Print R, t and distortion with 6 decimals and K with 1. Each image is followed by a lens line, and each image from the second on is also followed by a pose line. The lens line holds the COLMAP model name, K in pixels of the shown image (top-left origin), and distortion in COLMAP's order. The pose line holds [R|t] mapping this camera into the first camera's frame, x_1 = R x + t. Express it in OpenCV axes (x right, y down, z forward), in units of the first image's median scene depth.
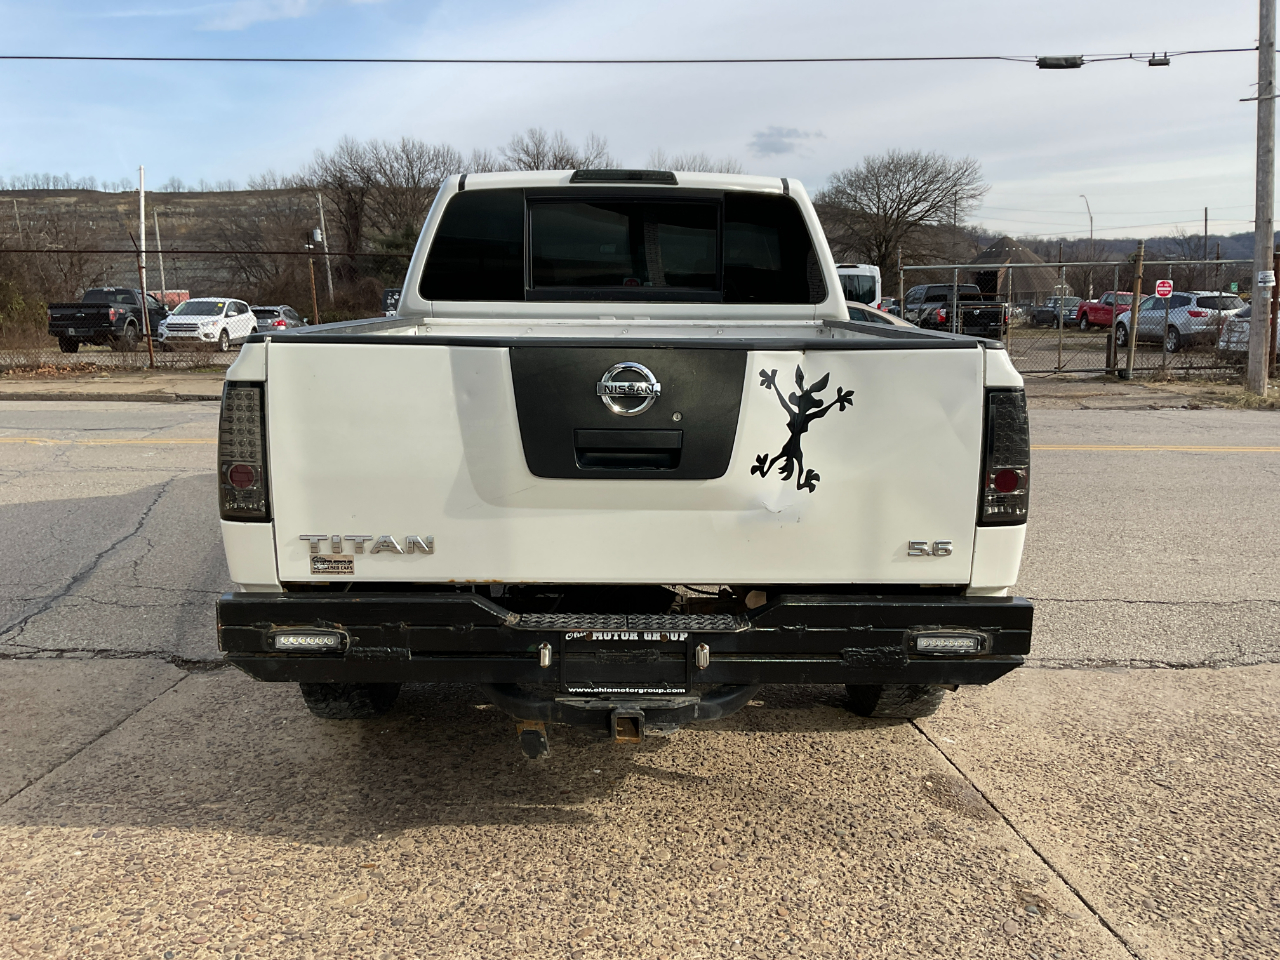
lens RADIAL K [[1032.8, 0, 622.3], [0, 1032.8, 474.3], [0, 0, 1]] dist [0.038594, -0.065050]
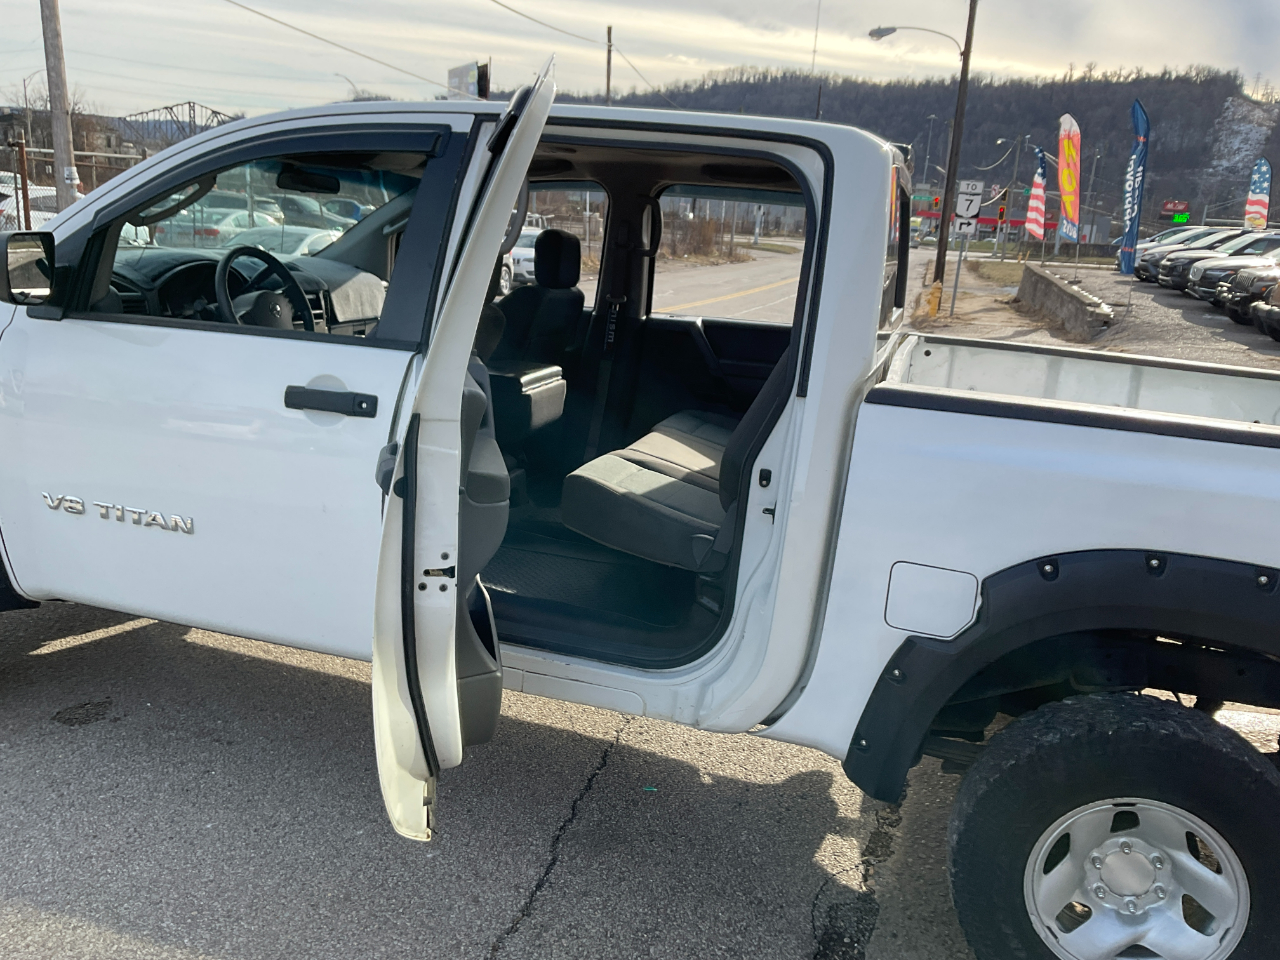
lens RADIAL K [[1057.7, 0, 637.4], [0, 1057.7, 480.2], [0, 0, 1]] dist [0.048248, -0.095270]
pose [[0.287275, -0.204950, 0.935665, -1.007949], [0.087970, 0.978357, 0.187292, -0.278863], [-0.953800, 0.028506, 0.299087, 1.198350]]
